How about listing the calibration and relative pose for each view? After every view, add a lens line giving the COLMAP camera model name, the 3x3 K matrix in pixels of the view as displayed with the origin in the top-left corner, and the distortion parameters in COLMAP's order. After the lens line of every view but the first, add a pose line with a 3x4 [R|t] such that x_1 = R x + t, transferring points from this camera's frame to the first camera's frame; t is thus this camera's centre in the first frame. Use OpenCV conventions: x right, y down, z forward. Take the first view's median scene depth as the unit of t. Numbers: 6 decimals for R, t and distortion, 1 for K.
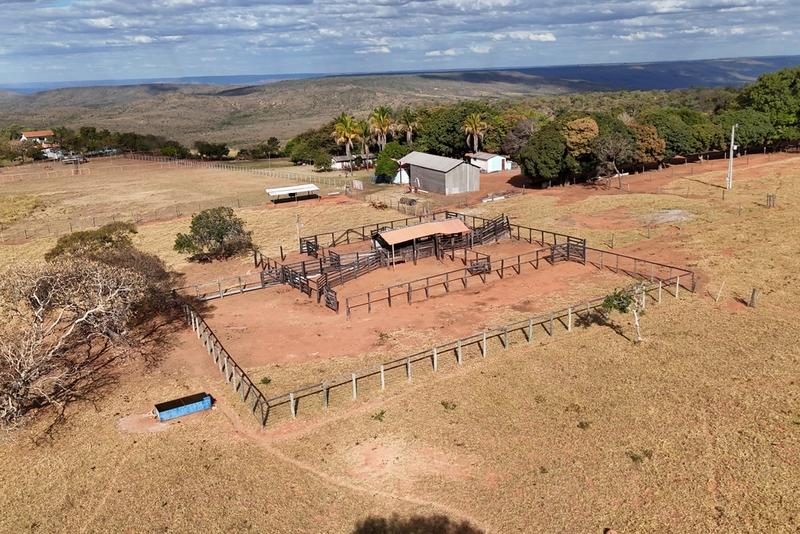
lens RADIAL K [[701.5, 0, 394.5], [0, 701.5, 270.7], [0, 0, 1]] dist [0.044280, -0.021611]
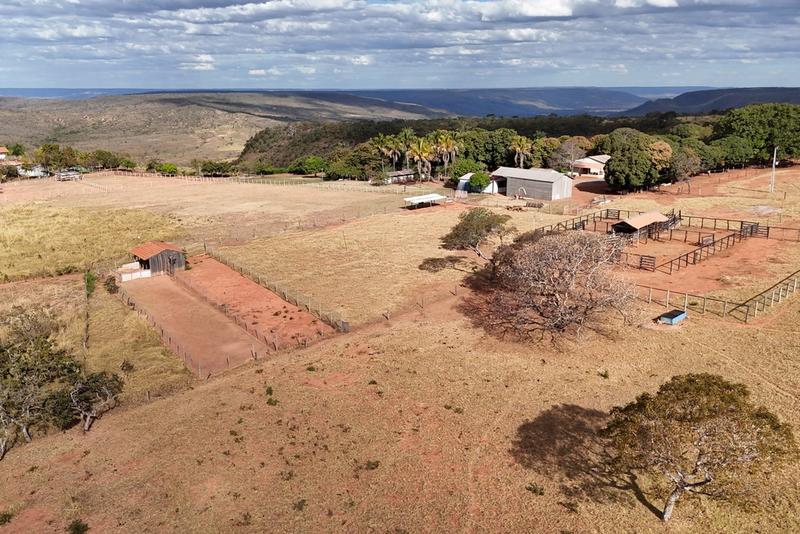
lens RADIAL K [[701.5, 0, 398.4], [0, 701.5, 270.8], [0, 0, 1]] dist [0.044280, -0.021611]
pose [[0.968547, -0.036468, 0.246142, -0.245560], [0.042995, 0.998851, -0.021190, 0.016934], [-0.245086, 0.031107, 0.969002, -0.080877]]
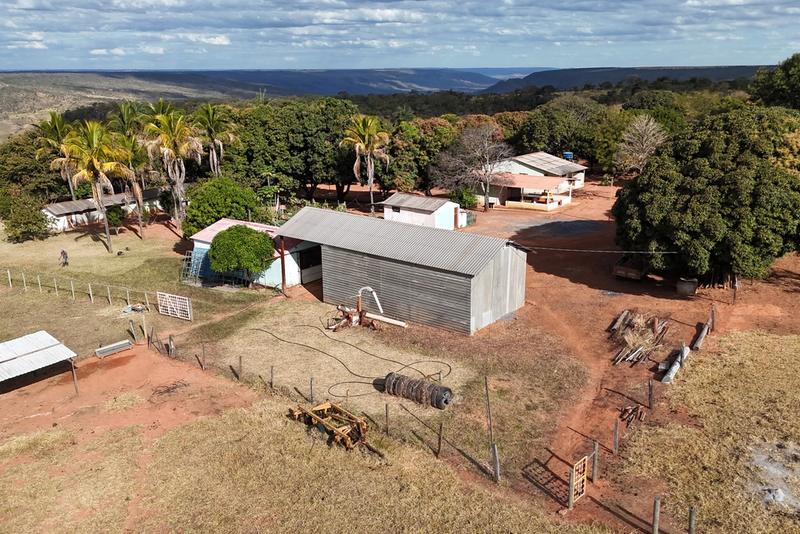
lens RADIAL K [[701.5, 0, 395.4], [0, 701.5, 284.3], [0, 0, 1]] dist [0.044280, -0.021611]
pose [[0.906957, -0.099191, 0.409378, -0.052025], [0.094294, 0.995024, 0.032188, -0.070618], [-0.410534, 0.009409, 0.911797, 0.320662]]
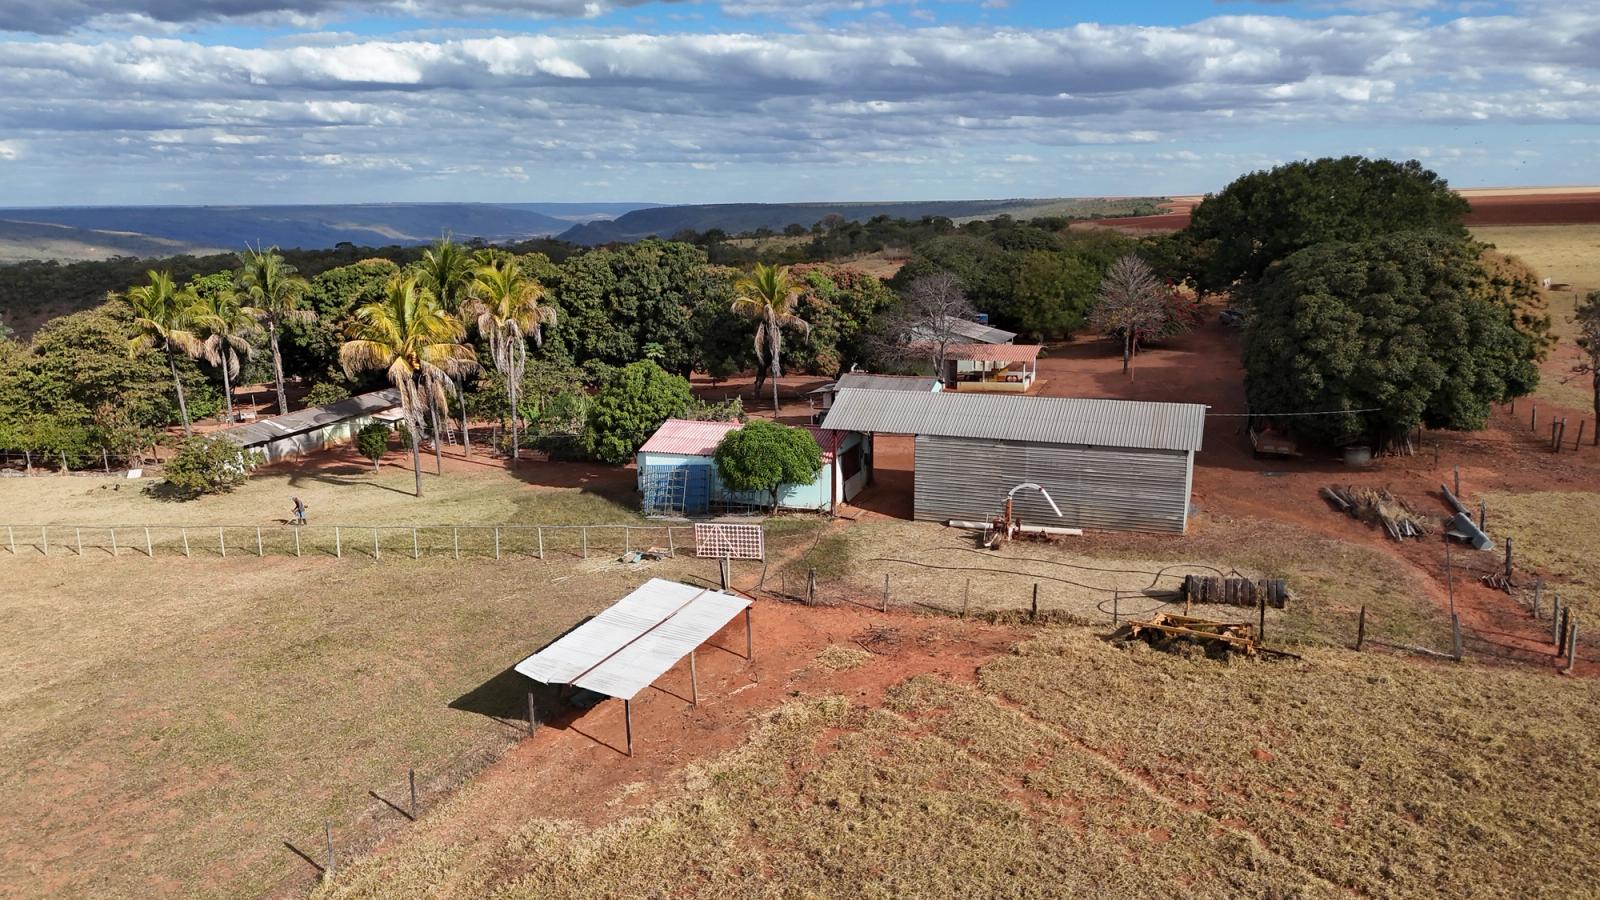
lens RADIAL K [[1191.4, 0, 778.8], [0, 1191.4, 491.7], [0, 0, 1]] dist [0.040512, -0.014095]
pose [[0.727695, -0.140257, 0.671408, -0.167189], [0.176951, 0.984123, 0.013797, -0.074601], [-0.662683, 0.108767, 0.740960, 0.355632]]
